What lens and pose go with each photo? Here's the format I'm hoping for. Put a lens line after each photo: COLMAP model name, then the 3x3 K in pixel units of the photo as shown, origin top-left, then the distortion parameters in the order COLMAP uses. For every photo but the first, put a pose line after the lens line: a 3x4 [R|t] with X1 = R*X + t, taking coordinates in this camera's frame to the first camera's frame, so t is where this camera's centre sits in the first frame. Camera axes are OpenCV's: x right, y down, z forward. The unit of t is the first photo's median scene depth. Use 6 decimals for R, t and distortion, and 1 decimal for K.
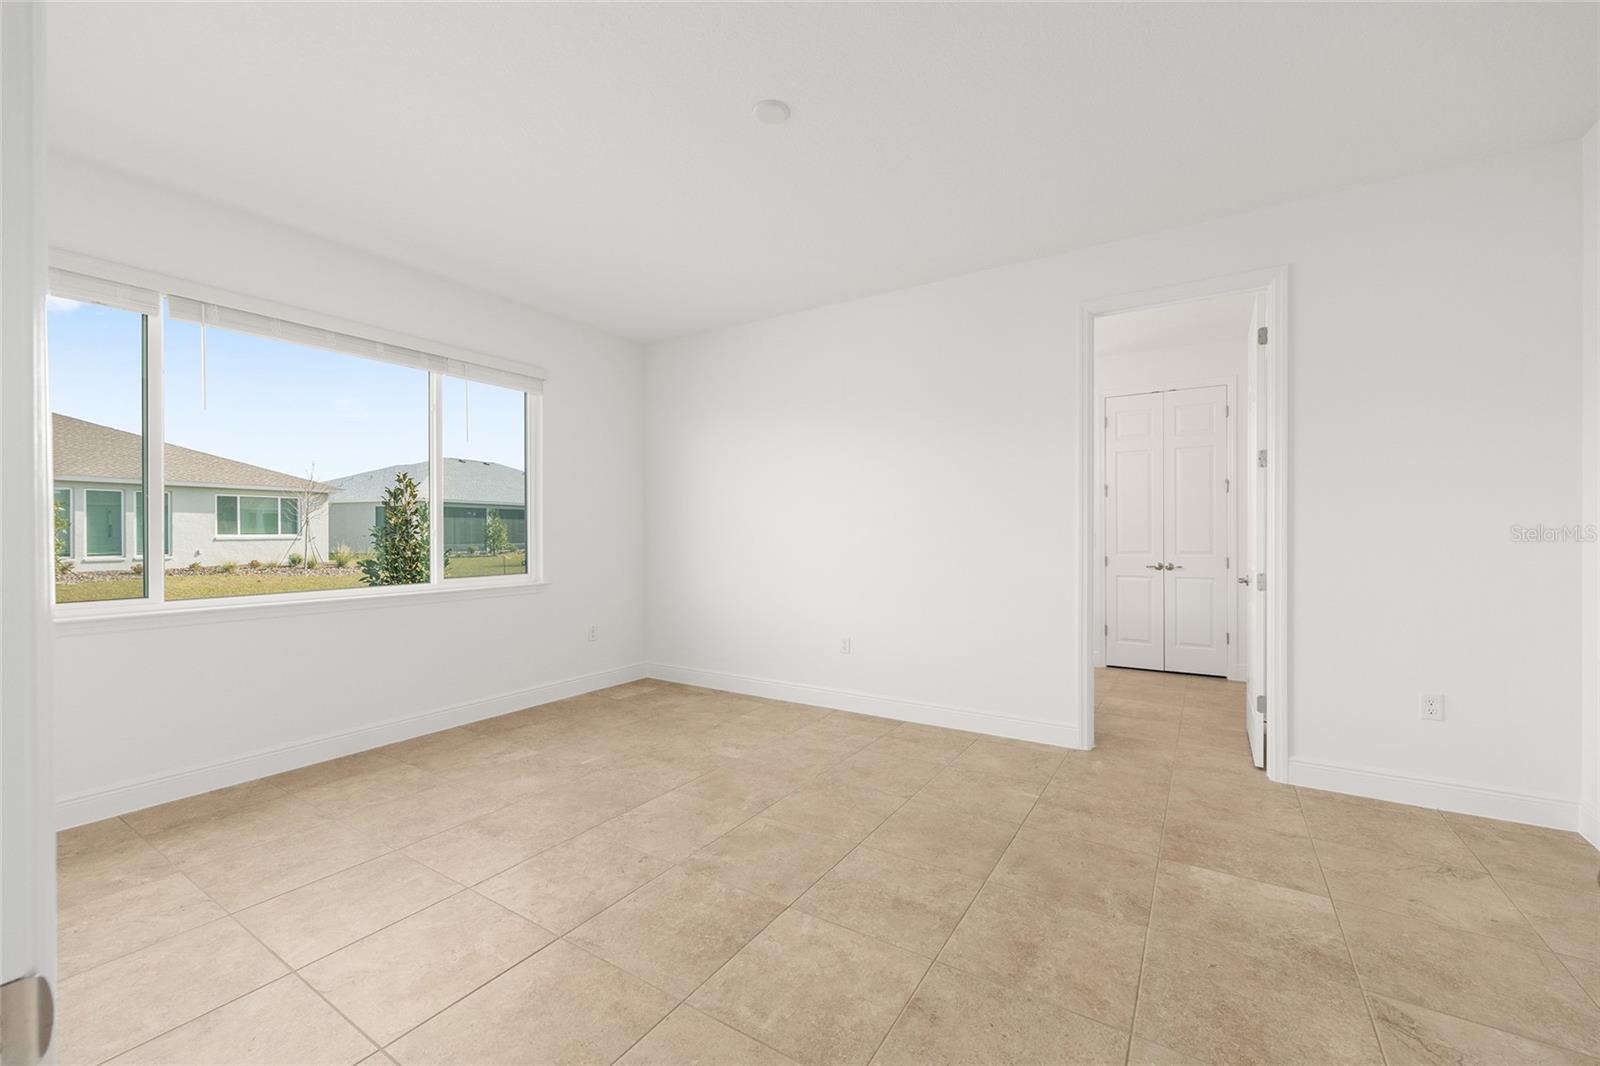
lens RADIAL K [[640.9, 0, 798.8], [0, 640.9, 535.8], [0, 0, 1]] dist [-0.006119, 0.001747]
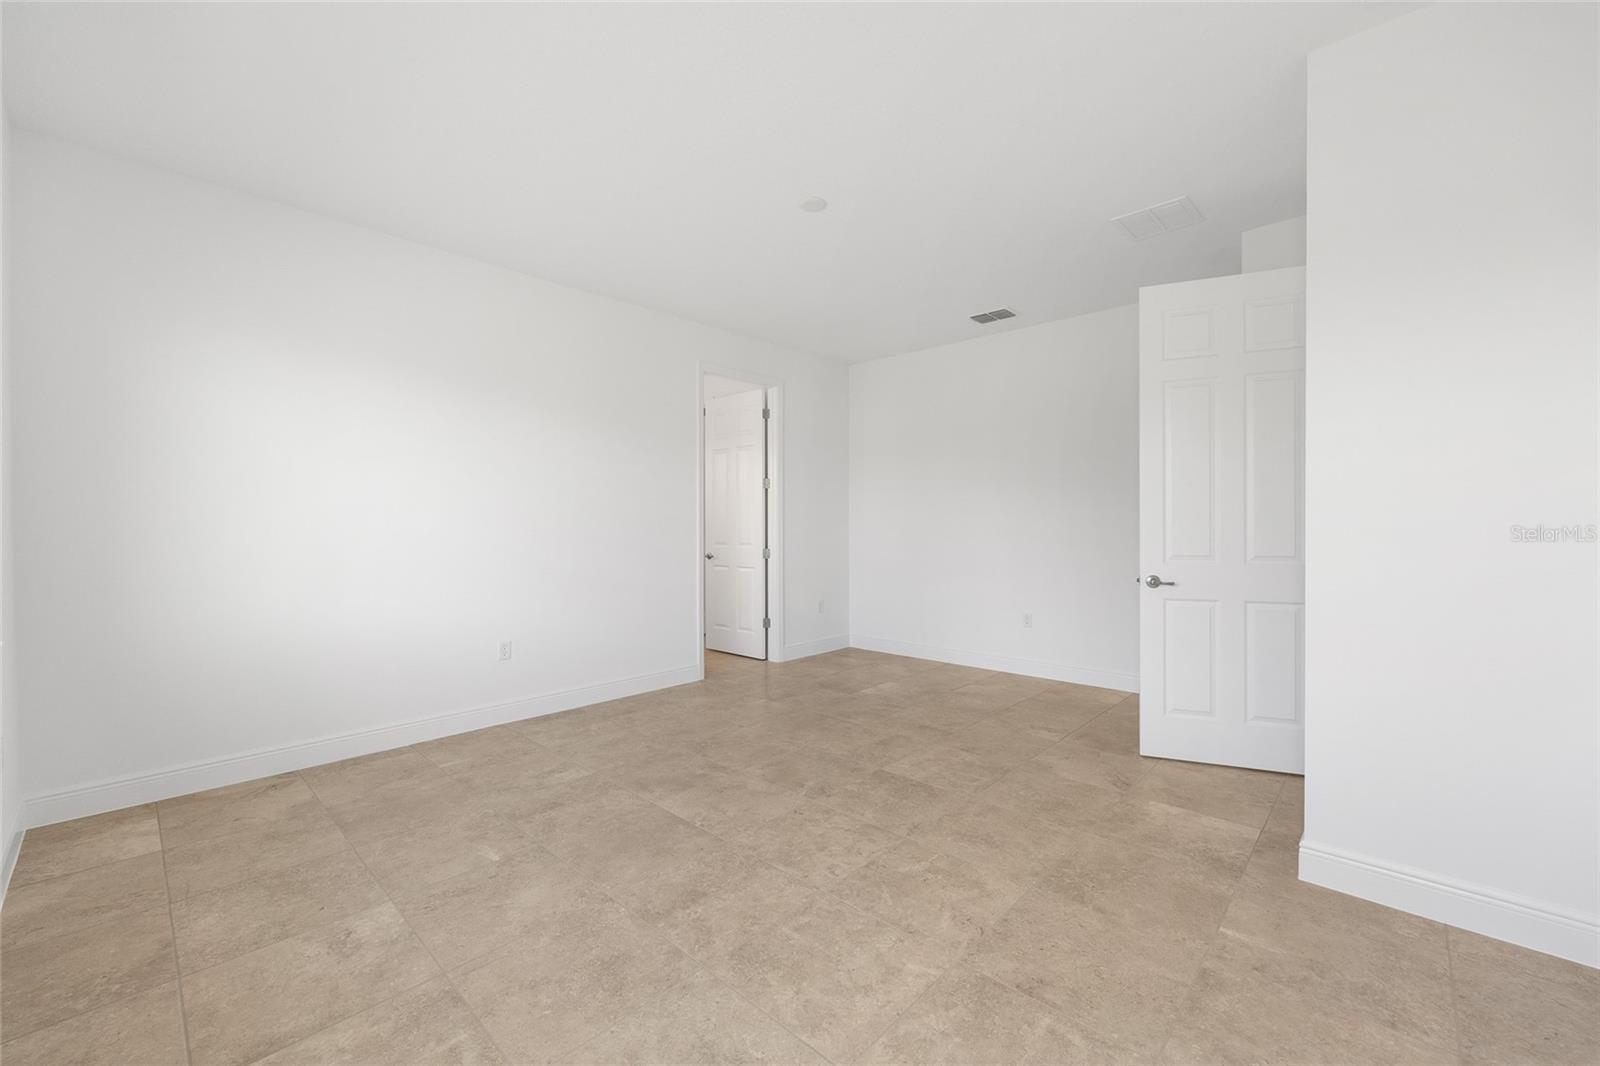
lens RADIAL K [[640.9, 0, 803.1], [0, 640.9, 529.8], [0, 0, 1]] dist [-0.006119, 0.001747]
pose [[0.179019, -0.003954, 0.983838, -0.978319], [0.007009, 0.999972, 0.002743, 0.002846], [-0.983821, 0.006405, 0.179042, 0.569656]]
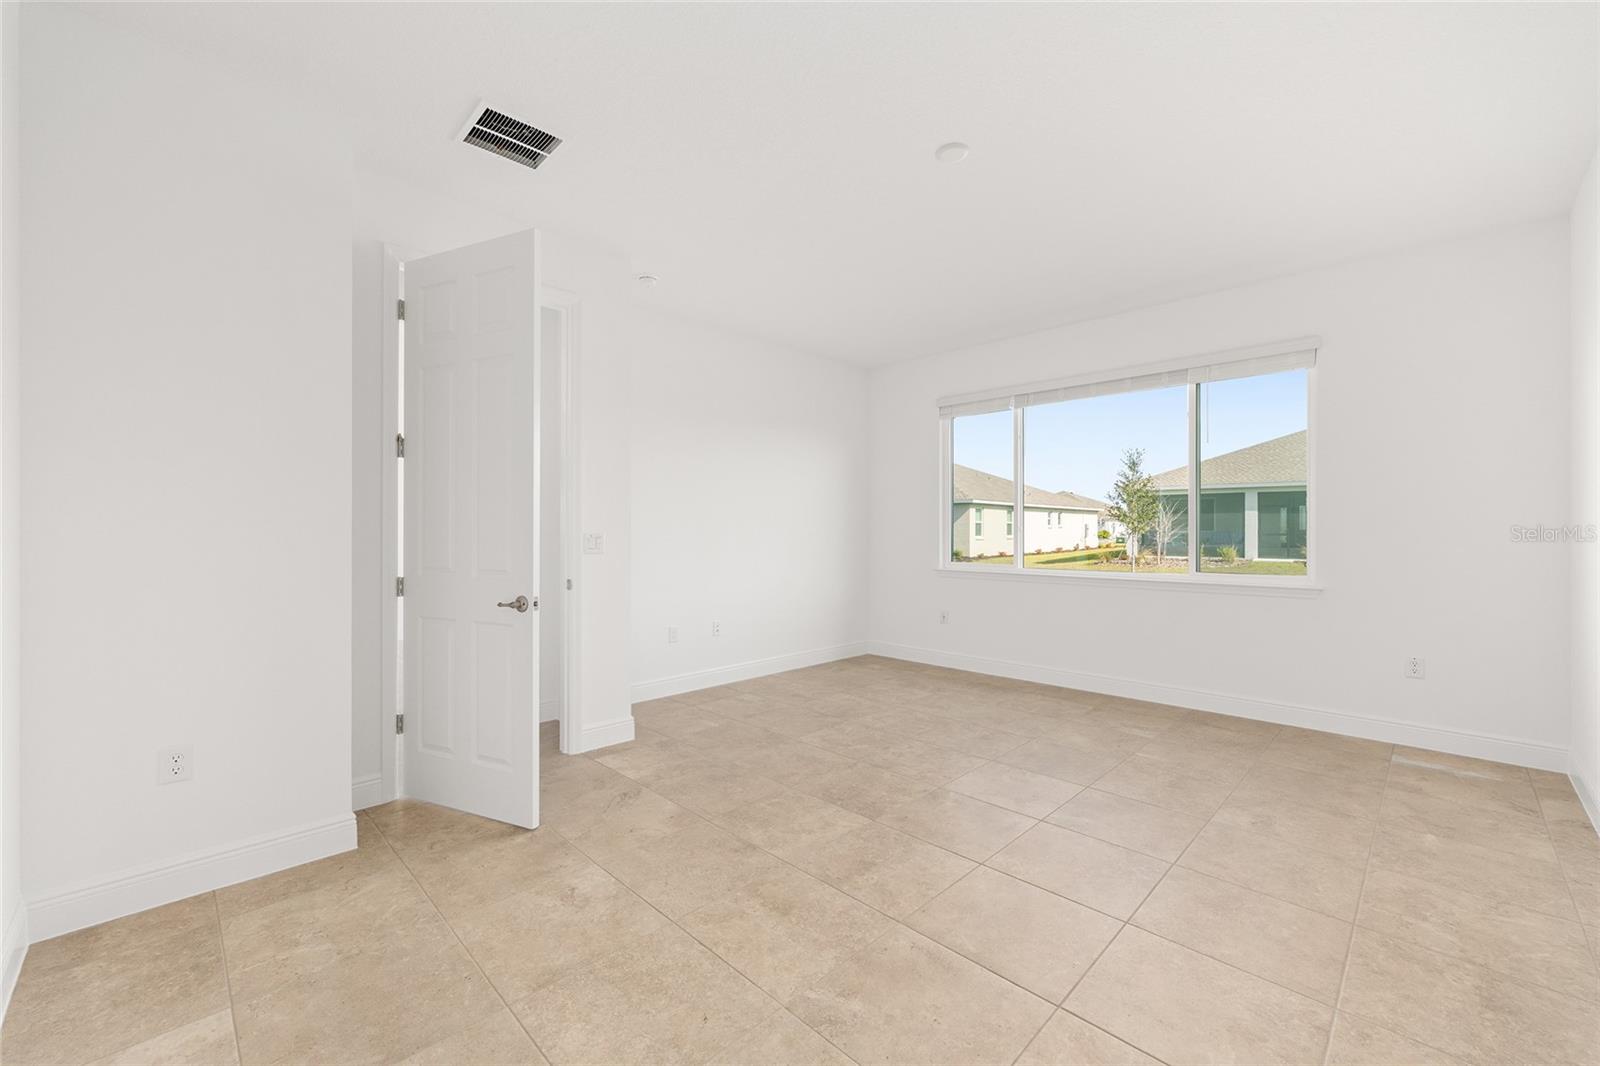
lens RADIAL K [[640.9, 0, 796.3], [0, 640.9, 526.4], [0, 0, 1]] dist [-0.006119, 0.001747]
pose [[-0.219355, -0.000958, -0.975645, 0.806162], [-0.002740, 0.999996, -0.000366, -0.007111], [0.975641, 0.002593, -0.219357, 0.712532]]
